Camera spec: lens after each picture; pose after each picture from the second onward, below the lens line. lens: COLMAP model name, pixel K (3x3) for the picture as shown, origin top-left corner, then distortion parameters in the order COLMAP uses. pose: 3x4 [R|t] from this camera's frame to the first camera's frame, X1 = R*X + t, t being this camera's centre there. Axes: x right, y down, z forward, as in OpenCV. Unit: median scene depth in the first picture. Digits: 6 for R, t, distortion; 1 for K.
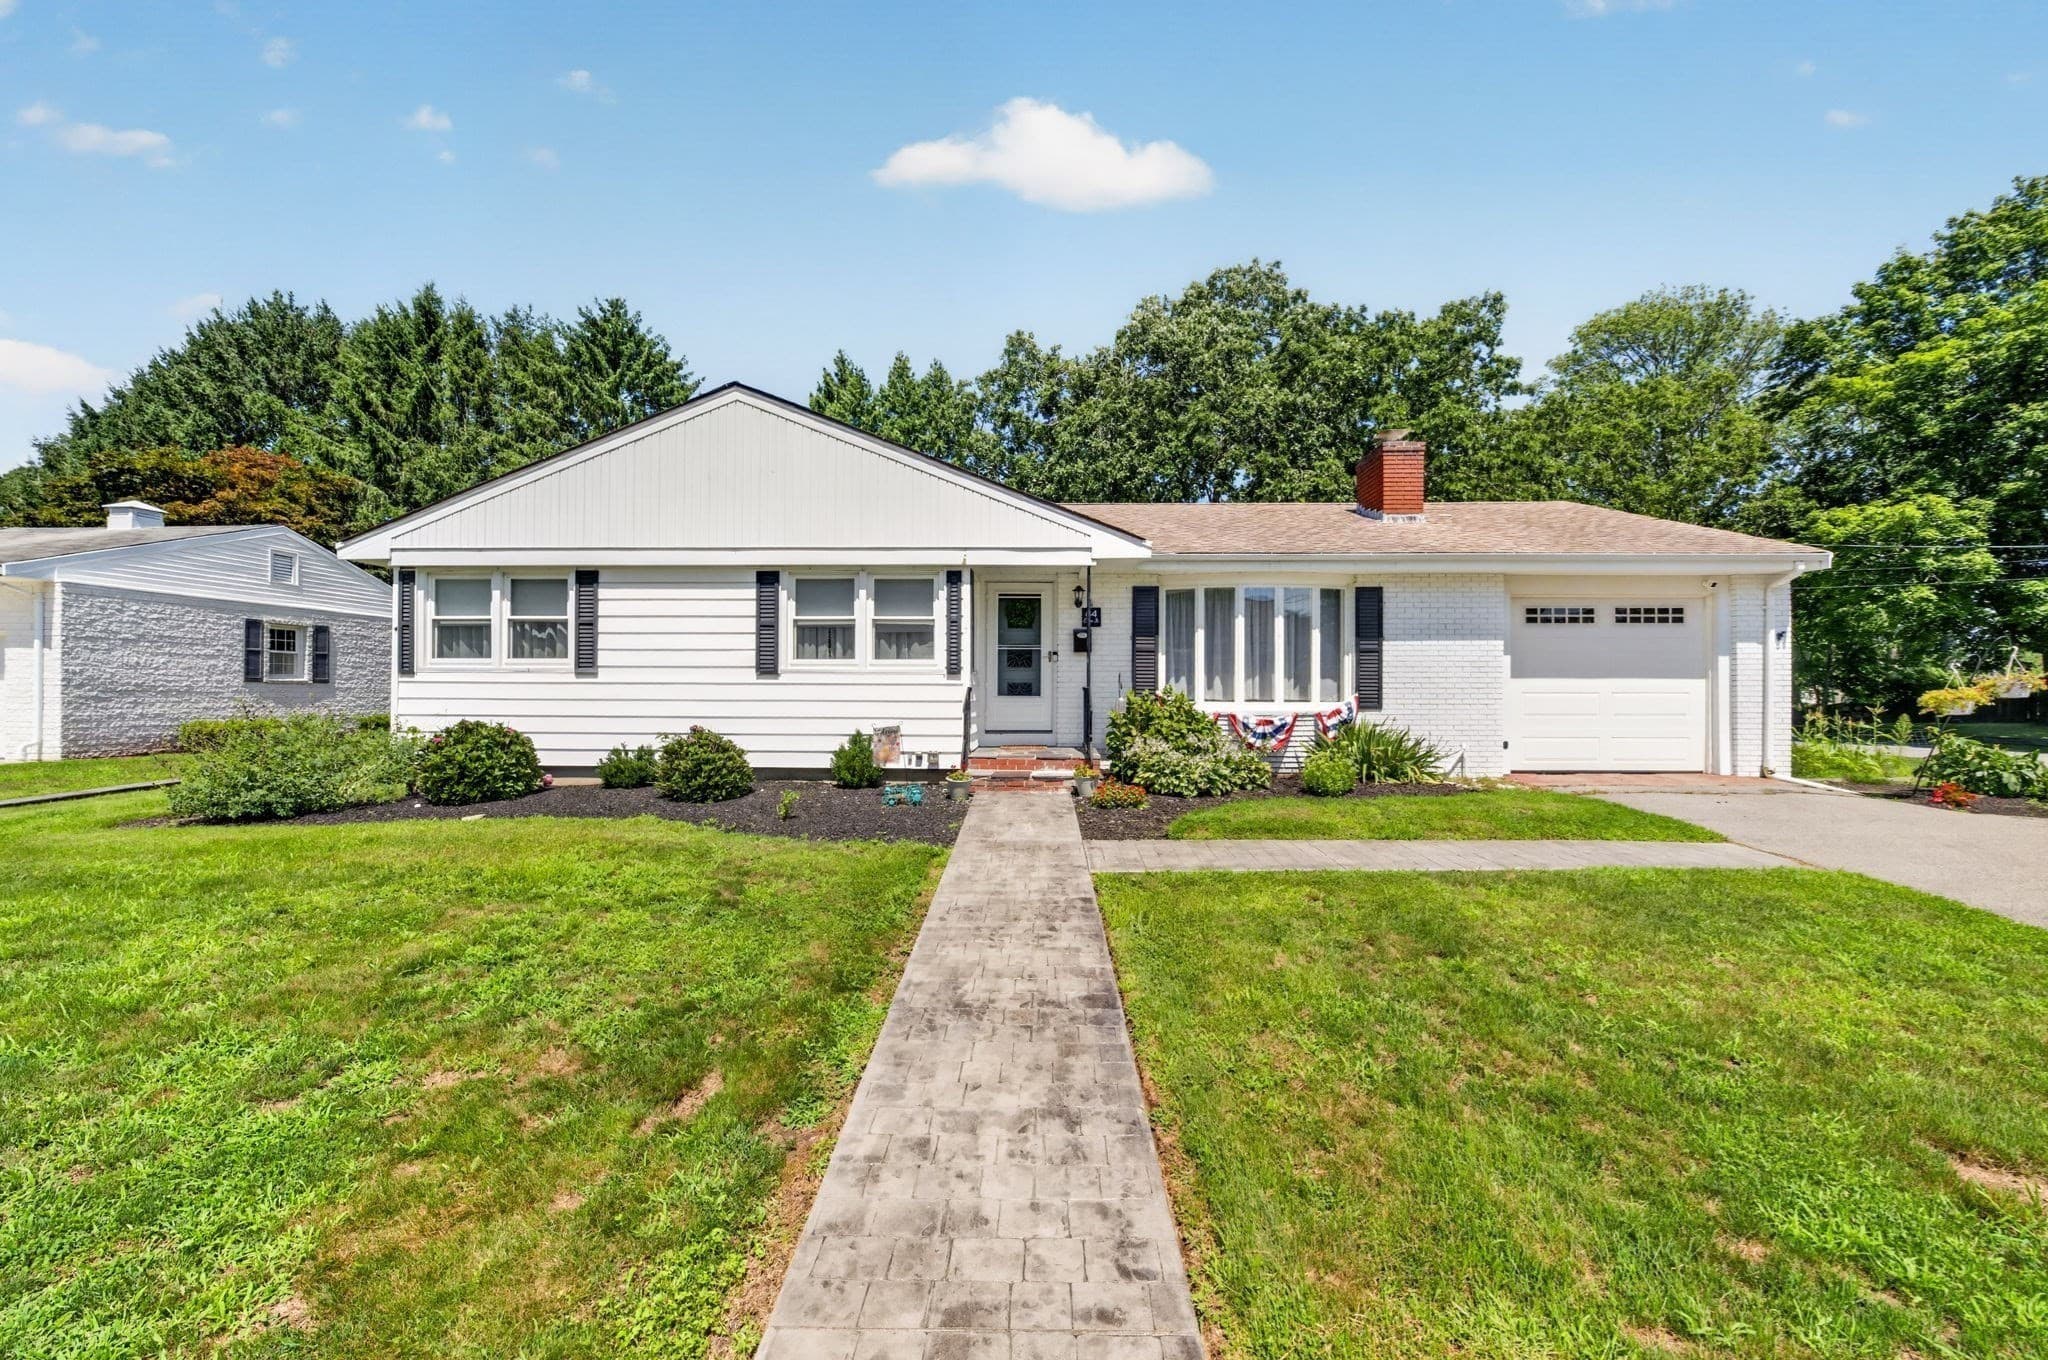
lens RADIAL K [[770.8, 0, 1024.0], [0, 770.8, 680.0], [0, 0, 1]] dist [-0.000561, 0.000008]
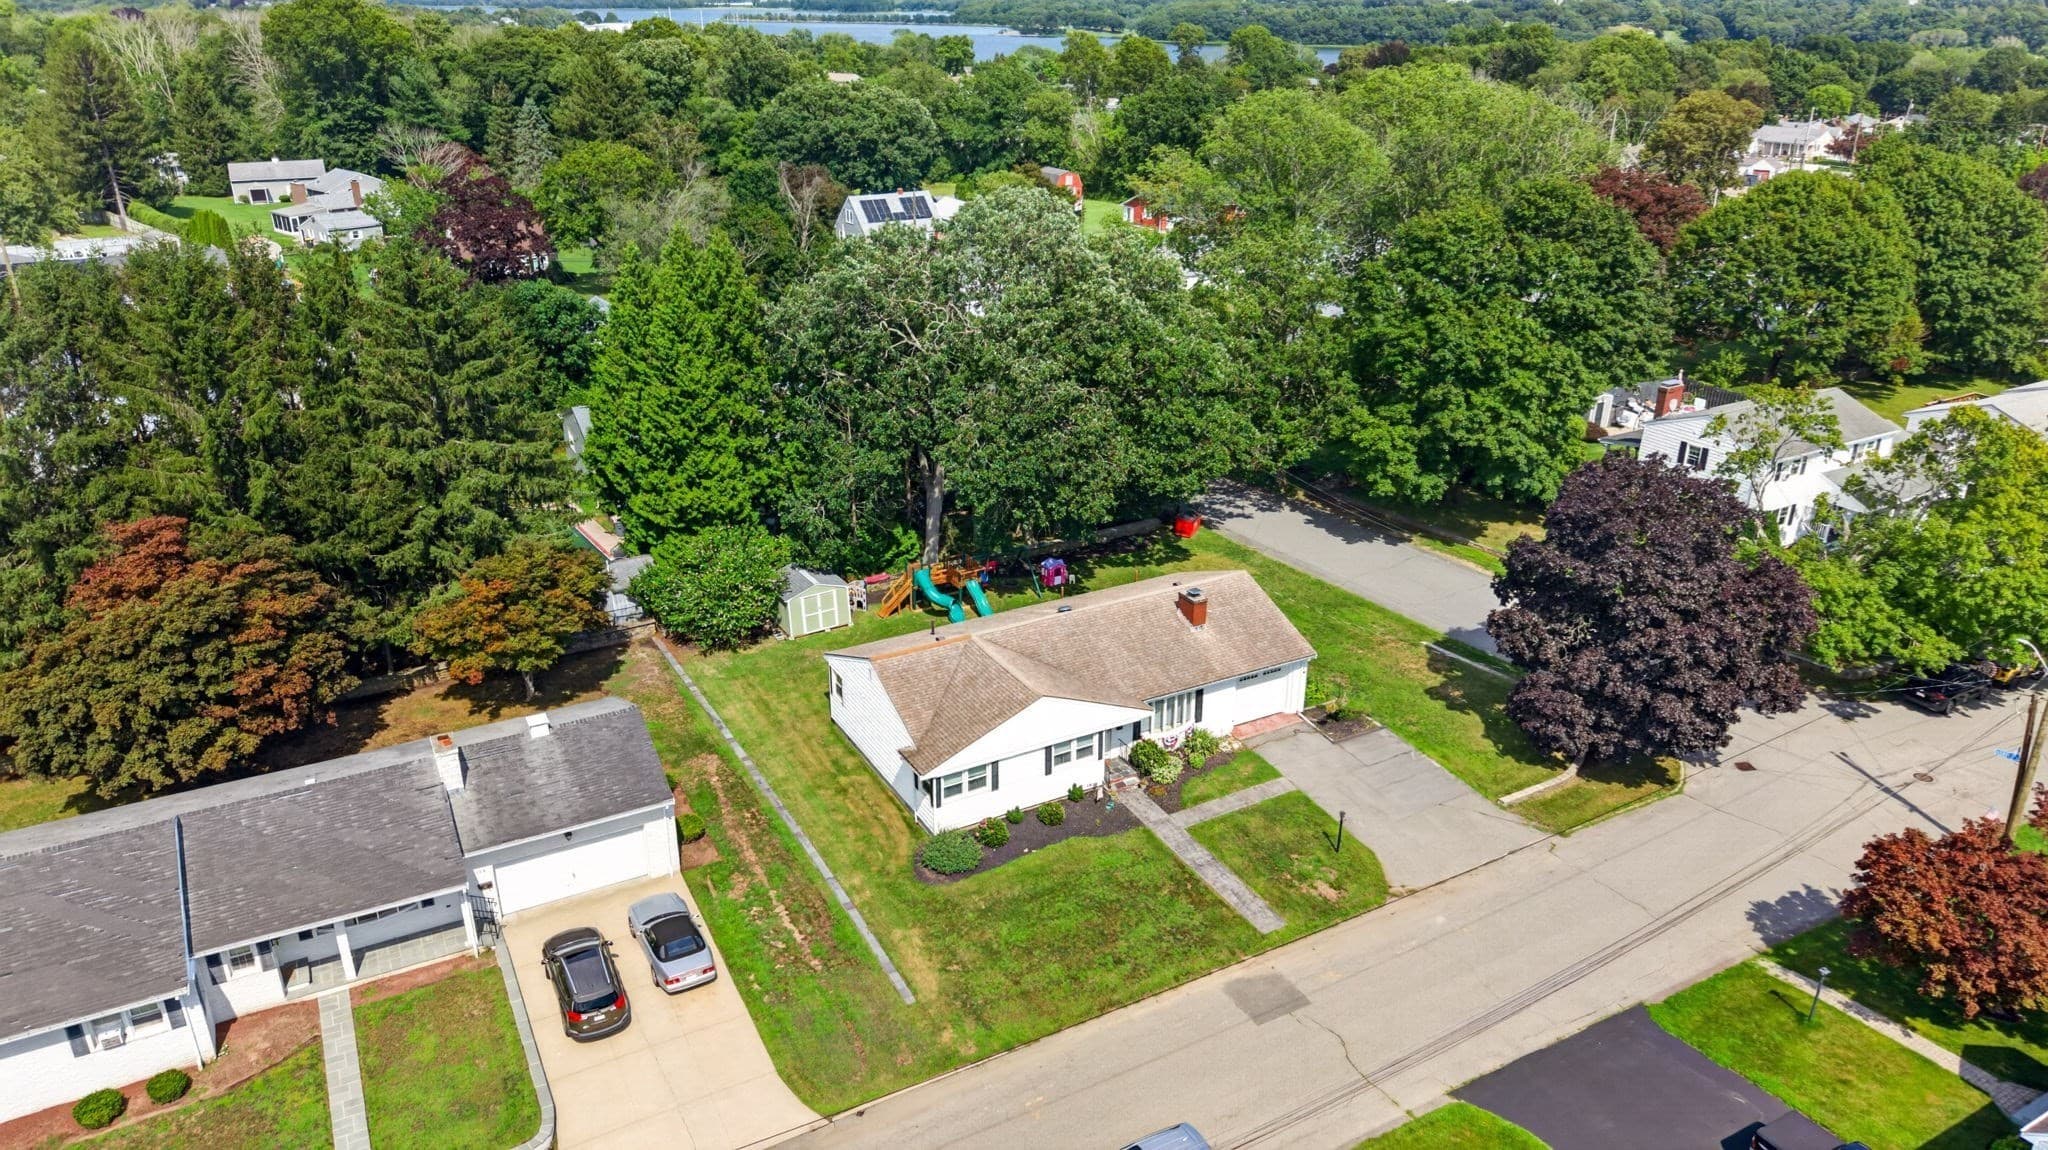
lens RADIAL K [[1363.8, 0, 1024.0], [0, 1363.8, 575.0], [0, 0, 1]] dist [0.038796, -0.051893]
pose [[0.853578, -0.213766, 0.475089, -2.752738], [0.003812, 0.914477, 0.404620, -2.855862], [-0.520952, -0.343563, 0.781392, -2.845488]]
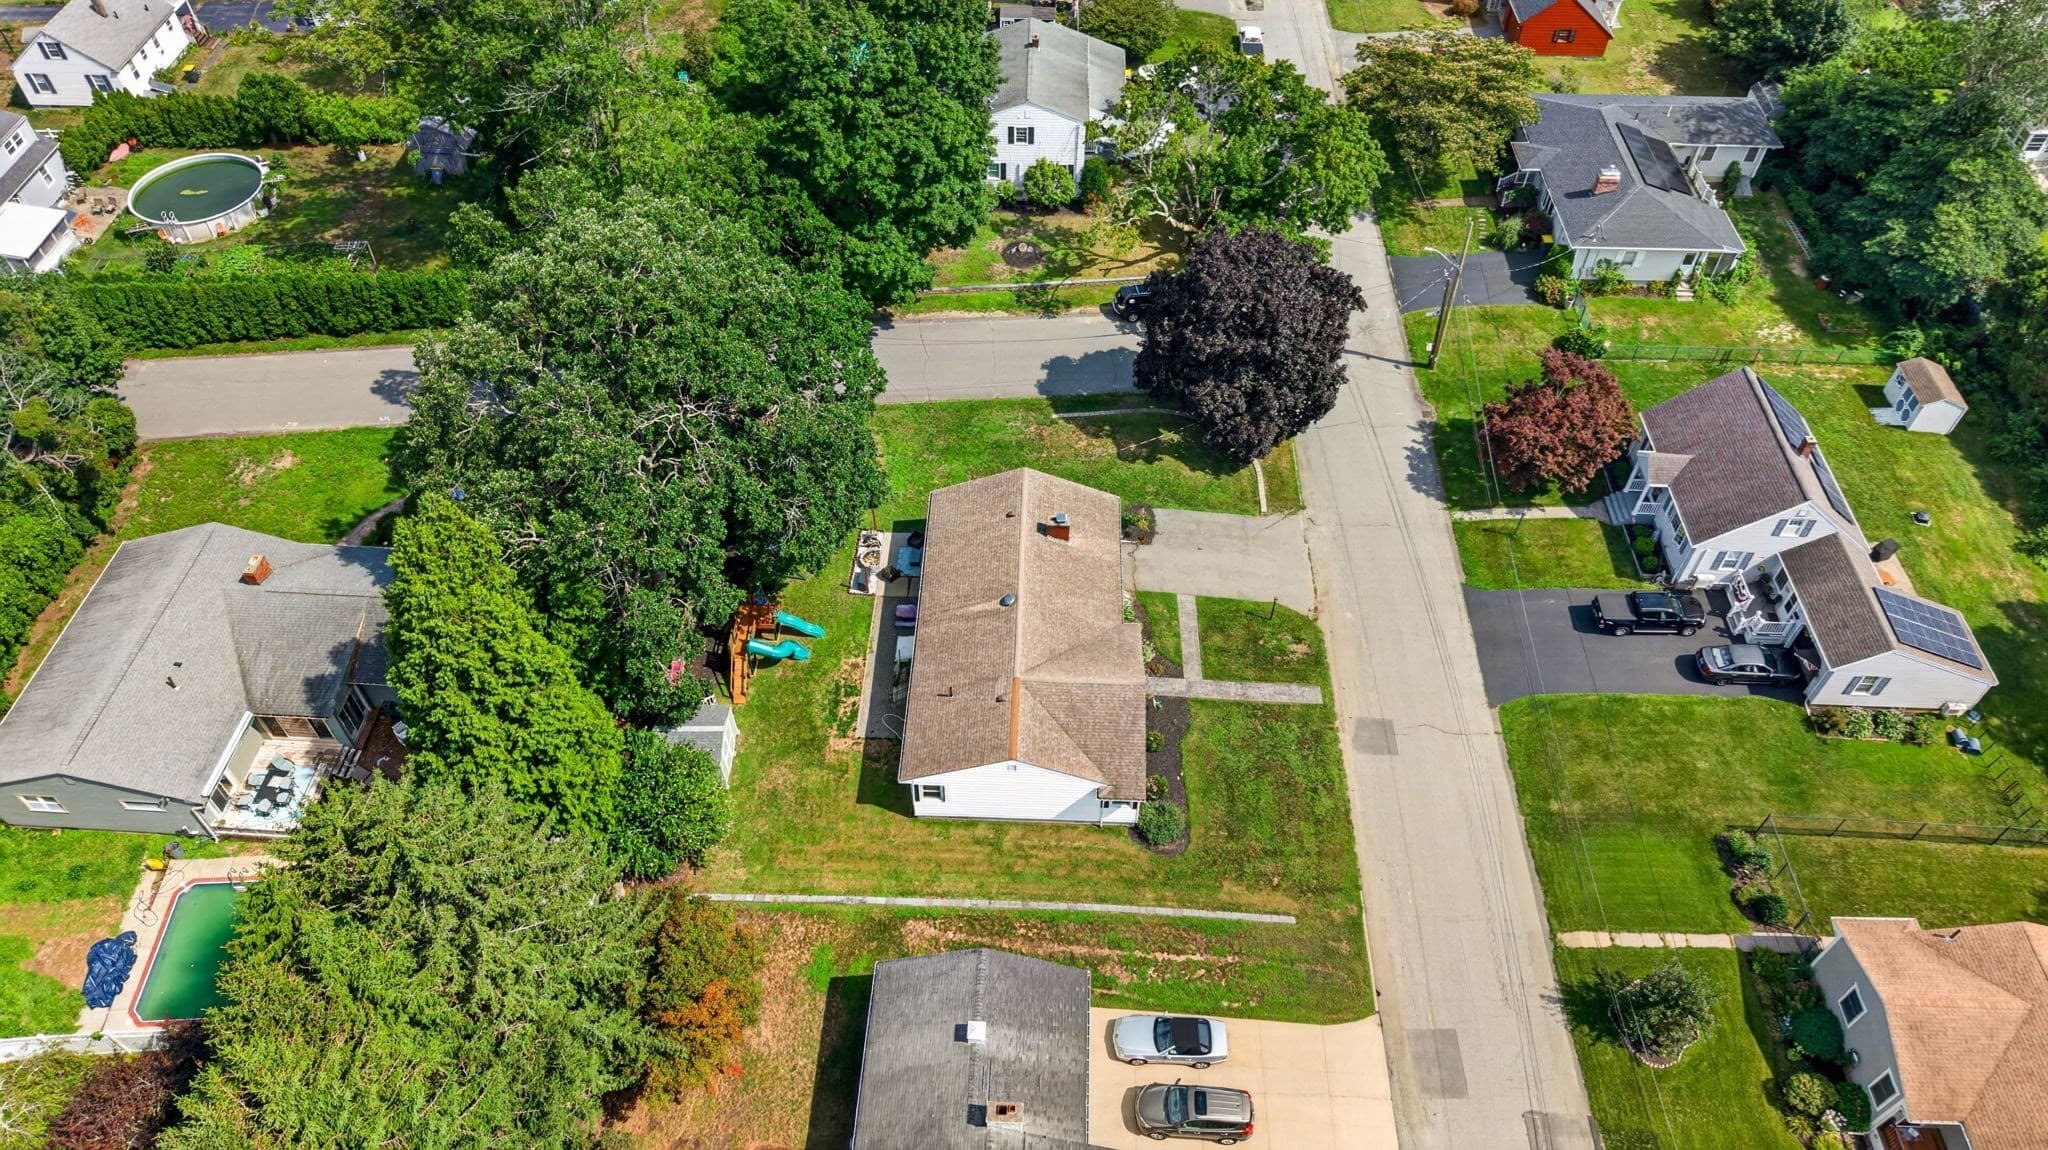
lens RADIAL K [[1359.9, 0, 1029.2], [0, 1359.9, 586.2], [0, 0, 1]] dist [0.013643, -0.026550]
pose [[-0.003189, -0.754475, 0.656321, -4.126561], [-0.009848, 0.656316, 0.754421, -5.373058], [-0.999946, -0.004057, -0.009523, 1.543728]]
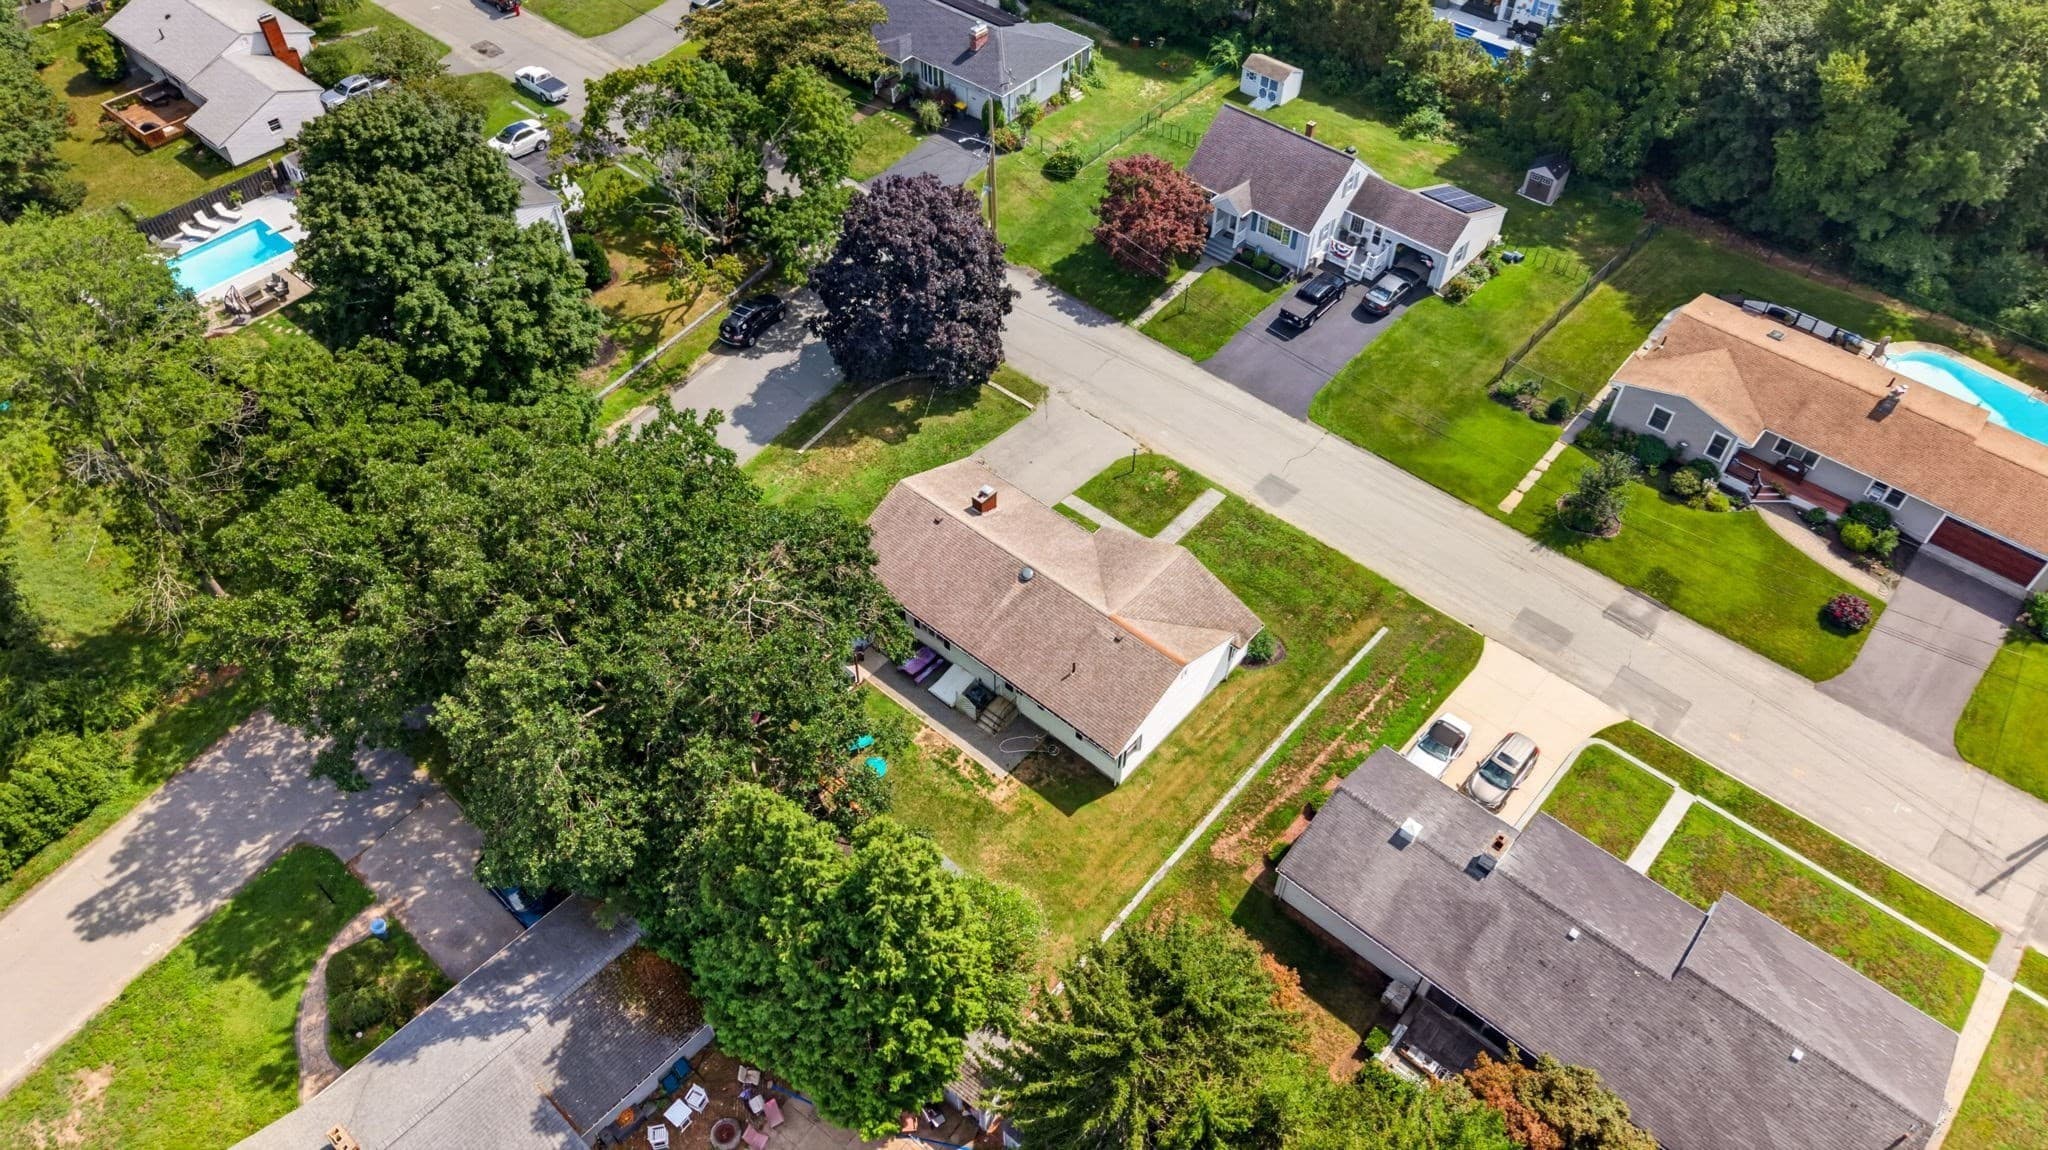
lens RADIAL K [[1359.9, 0, 1029.2], [0, 1359.9, 586.2], [0, 0, 1]] dist [0.013643, -0.026550]
pose [[-0.779078, -0.481292, 0.401740, -2.583428], [-0.015336, 0.655248, 0.755258, -5.380565], [-0.626739, 0.582244, -0.517870, 5.078201]]
